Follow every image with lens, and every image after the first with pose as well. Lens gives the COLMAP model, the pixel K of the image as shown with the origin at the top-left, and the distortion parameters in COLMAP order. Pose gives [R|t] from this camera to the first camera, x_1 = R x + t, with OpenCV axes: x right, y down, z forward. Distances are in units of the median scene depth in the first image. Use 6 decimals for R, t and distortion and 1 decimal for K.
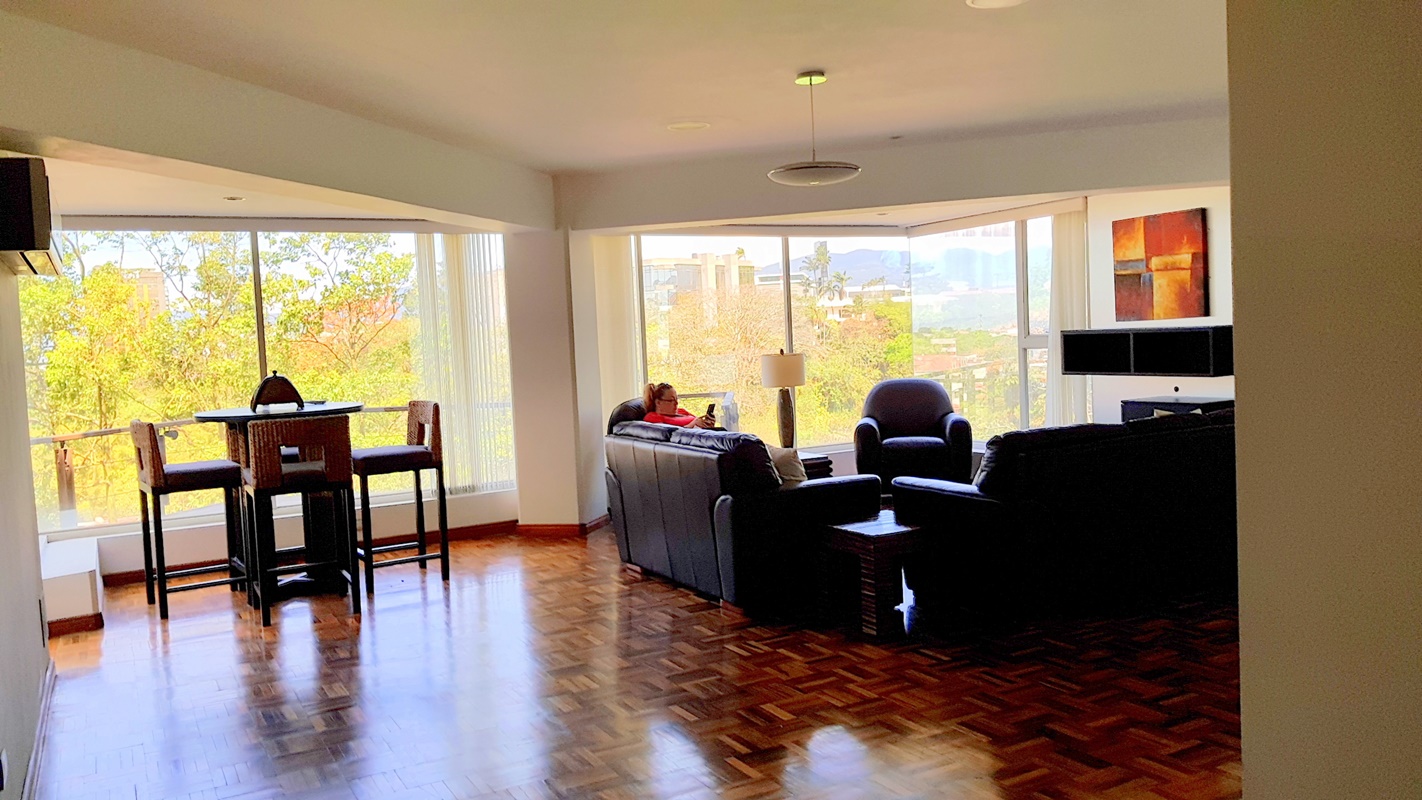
lens RADIAL K [[1107.3, 0, 704.8], [0, 1107.3, 402.1], [0, 0, 1]] dist [0.030175, -0.069304]
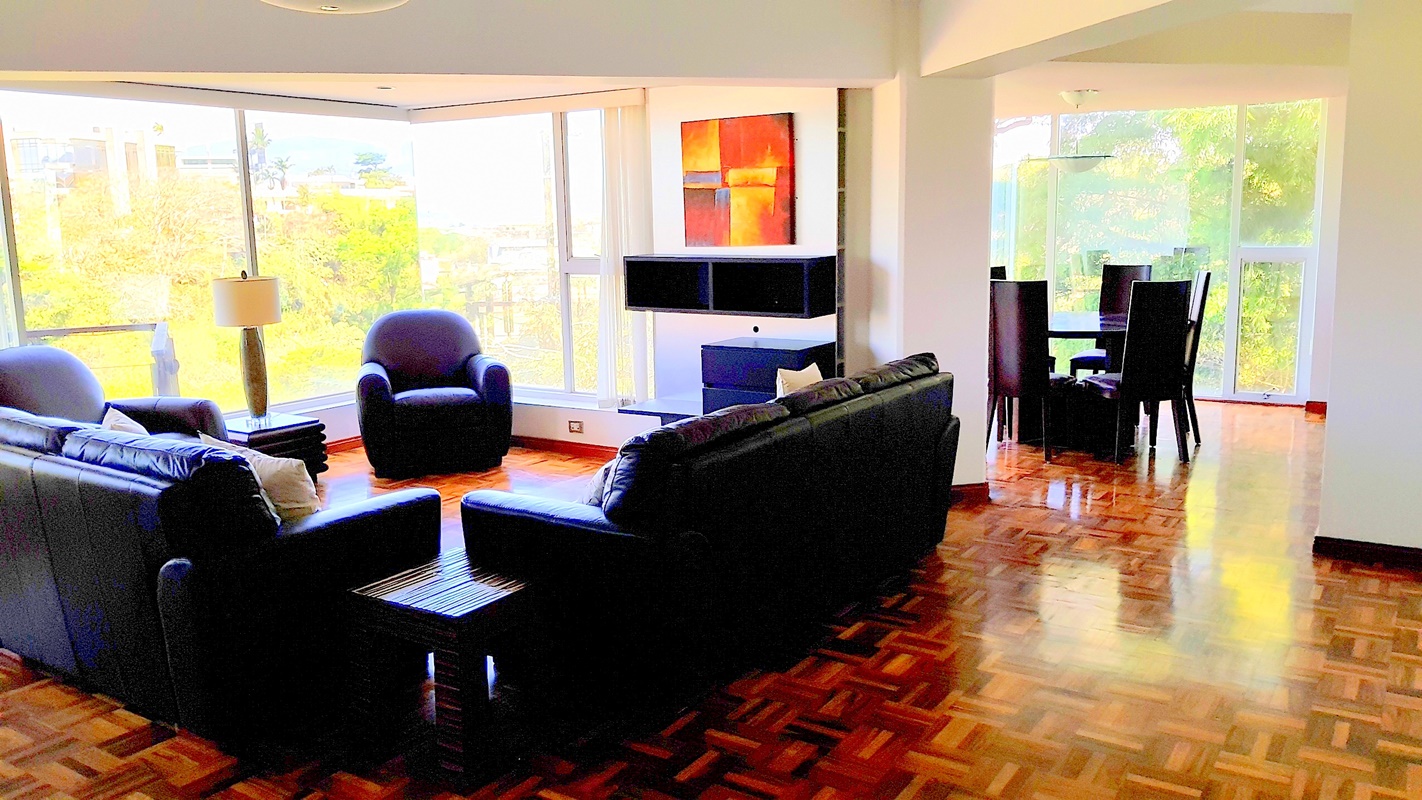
lens RADIAL K [[1107.3, 0, 725.1], [0, 1107.3, 399.7], [0, 0, 1]] dist [0.030175, -0.069304]
pose [[0.878154, -0.044758, 0.476280, -0.001881], [0.002020, 0.995951, 0.089870, -0.032583], [-0.478374, -0.077957, 0.874689, 0.256793]]
